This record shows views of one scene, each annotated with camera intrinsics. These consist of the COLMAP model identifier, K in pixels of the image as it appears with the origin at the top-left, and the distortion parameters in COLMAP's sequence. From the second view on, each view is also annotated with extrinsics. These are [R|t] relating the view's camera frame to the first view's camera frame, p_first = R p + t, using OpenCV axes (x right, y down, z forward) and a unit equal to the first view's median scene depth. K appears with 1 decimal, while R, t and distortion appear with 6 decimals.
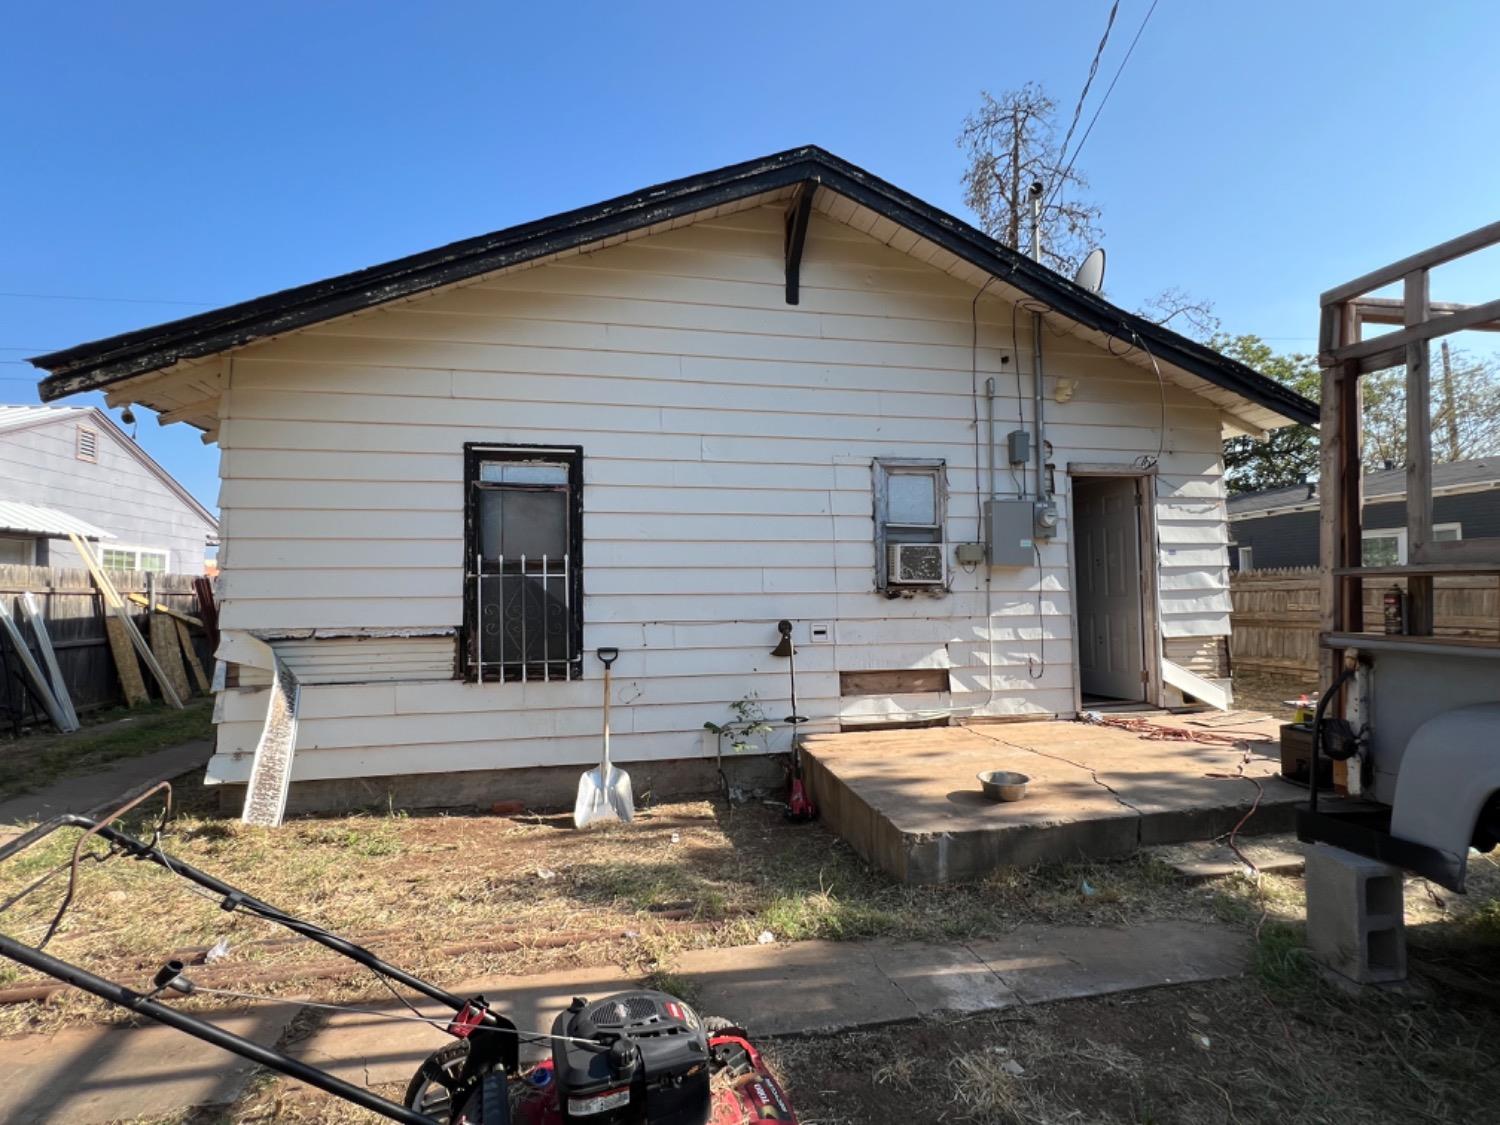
lens RADIAL K [[710.1, 0, 750.0], [0, 710.1, 562.5], [0, 0, 1]] dist [0.002353, 0.000496]
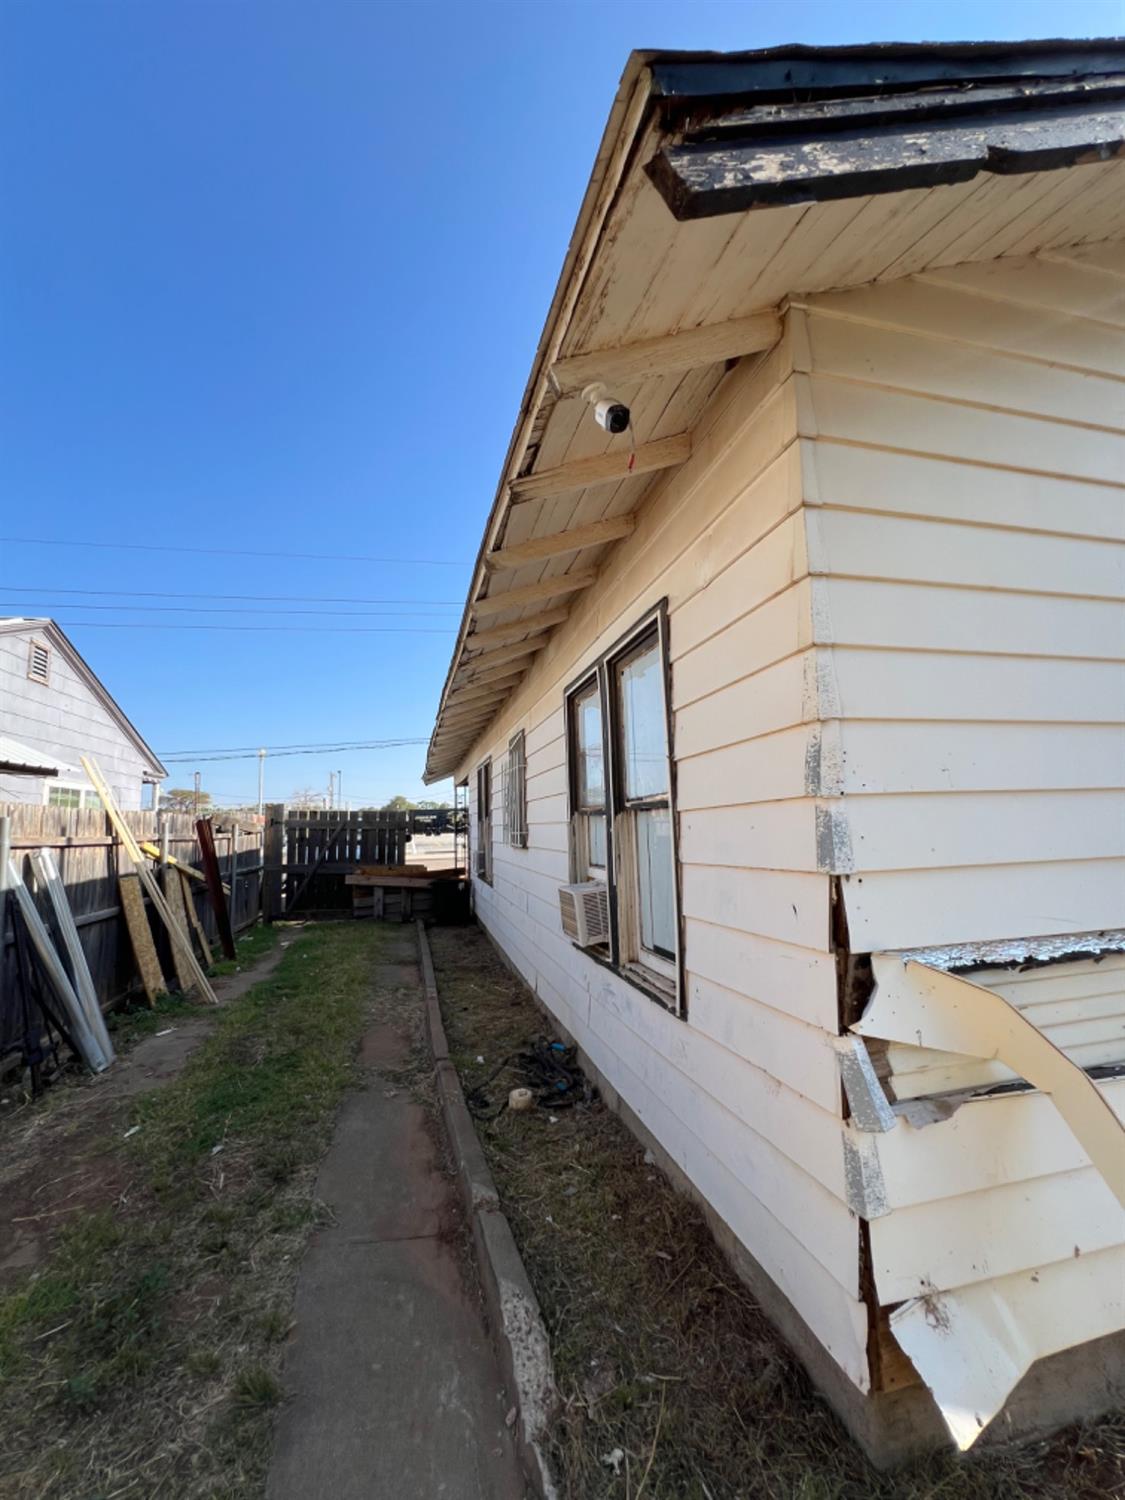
lens RADIAL K [[604.5, 0, 561.8], [0, 604.5, 751.8], [0, 0, 1]] dist [-0.001276, 0.001015]
pose [[0.998411, -0.012050, 0.055046, -0.513486], [0.016115, 0.997127, -0.074013, 0.004394], [-0.053996, 0.074782, 0.995737, 0.378870]]
